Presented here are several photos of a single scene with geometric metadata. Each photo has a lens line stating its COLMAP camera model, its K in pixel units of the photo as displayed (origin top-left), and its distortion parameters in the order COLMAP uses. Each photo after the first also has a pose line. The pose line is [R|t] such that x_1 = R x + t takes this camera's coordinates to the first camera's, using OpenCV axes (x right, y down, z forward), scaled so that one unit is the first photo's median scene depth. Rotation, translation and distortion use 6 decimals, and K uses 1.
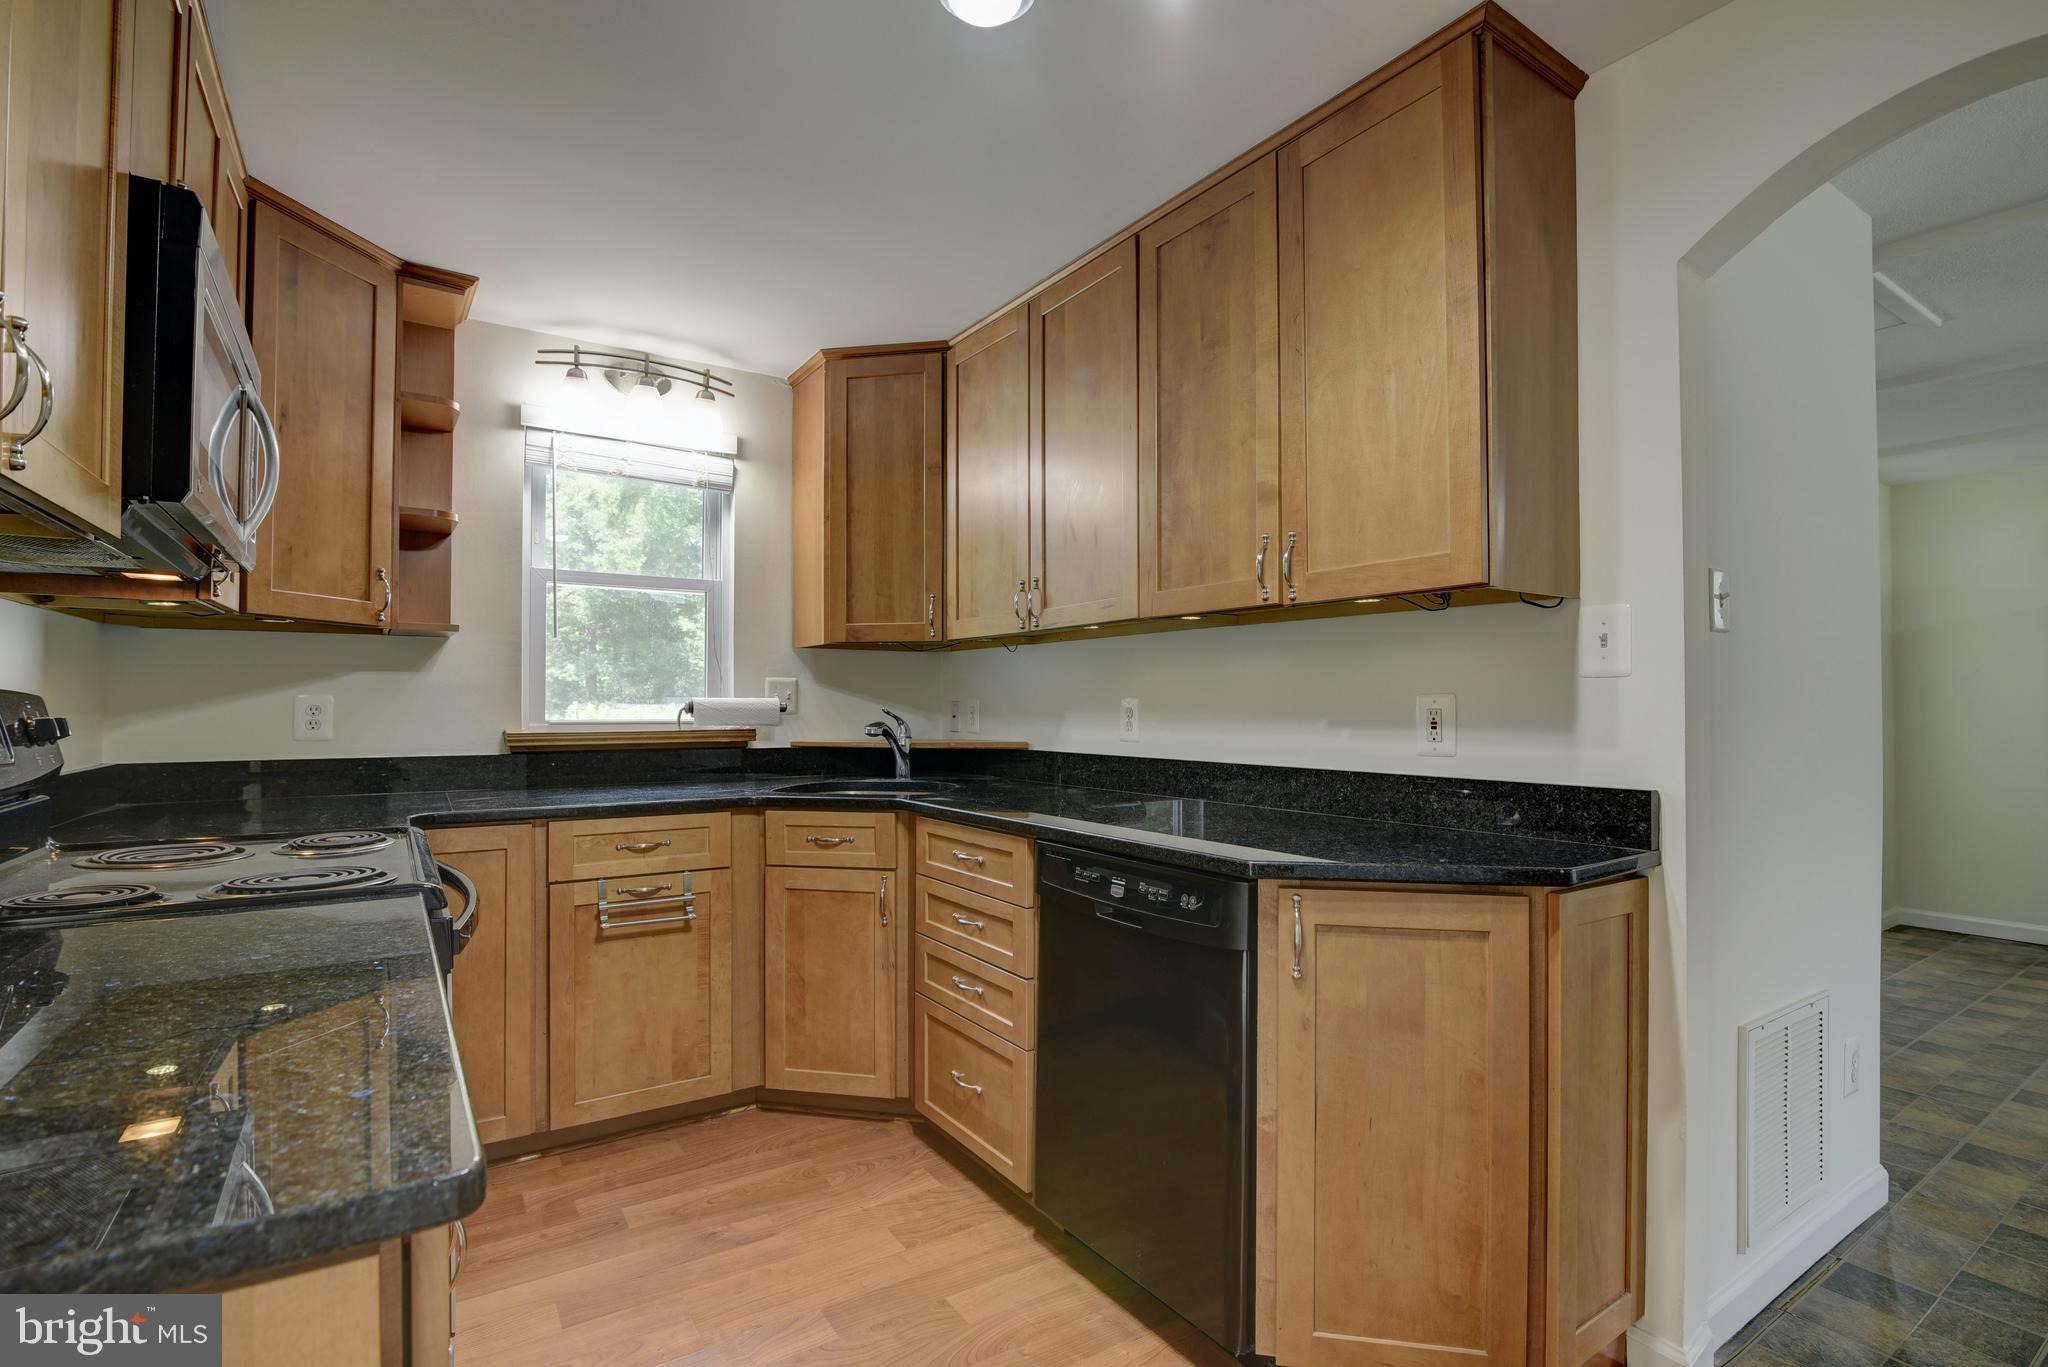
lens RADIAL K [[961.7, 0, 1019.9], [0, 961.7, 693.2], [0, 0, 1]] dist [-0.017303, 0.000013]
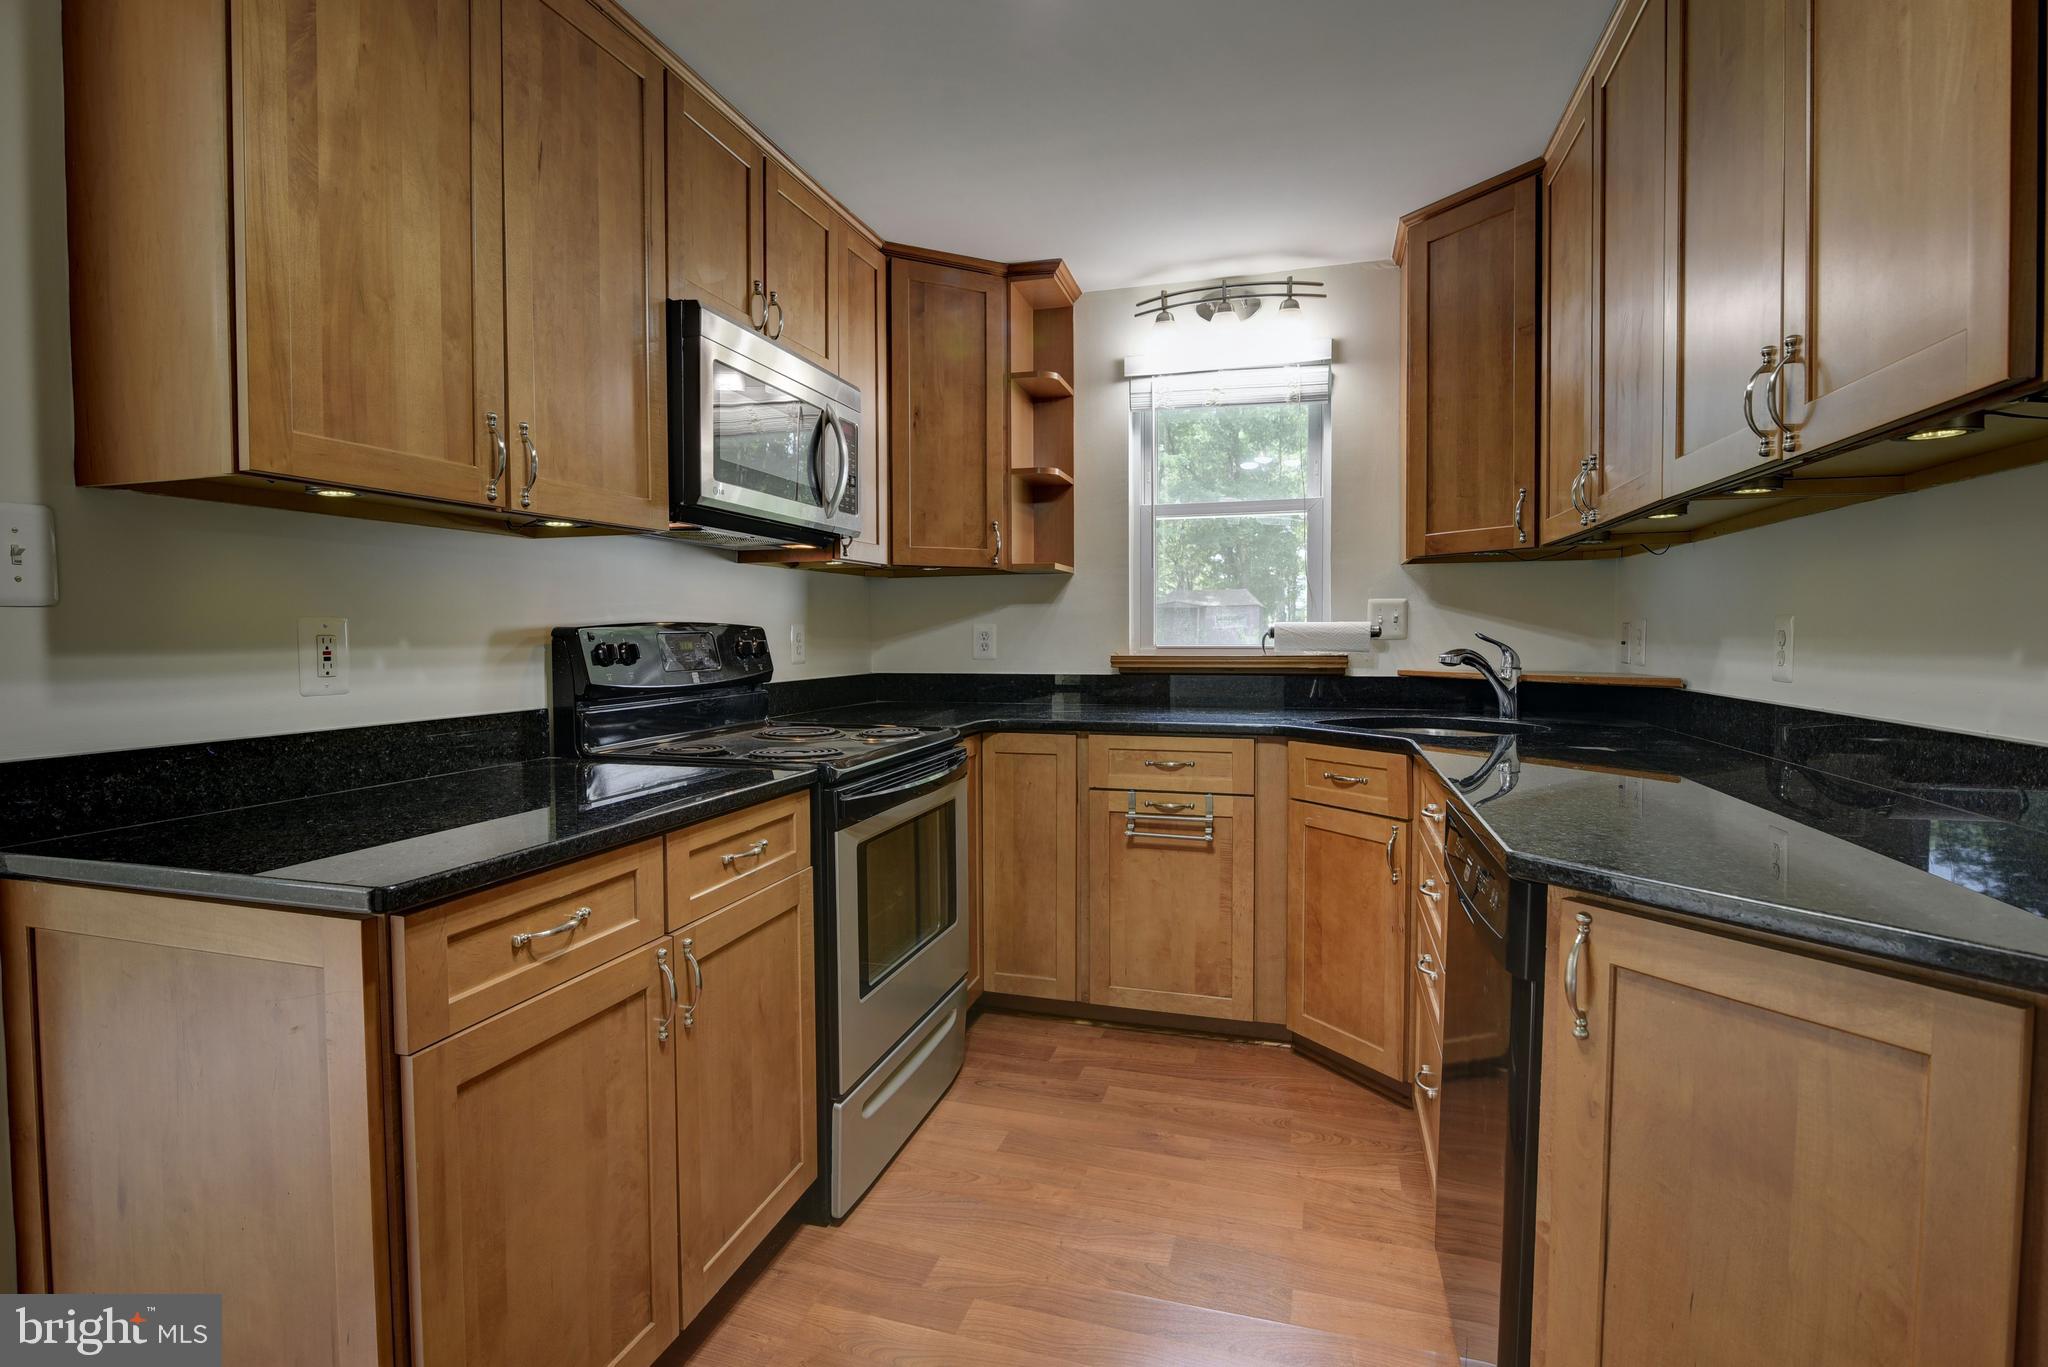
lens RADIAL K [[1014.4, 0, 987.1], [0, 1014.4, 672.1], [0, 0, 1]] dist [-0.017775, -0.000417]
pose [[0.622136, 0.026655, -0.782455, 0.332530], [0.014818, 0.998840, 0.045808, 0.004252], [0.782769, -0.040094, 0.621019, 0.149622]]
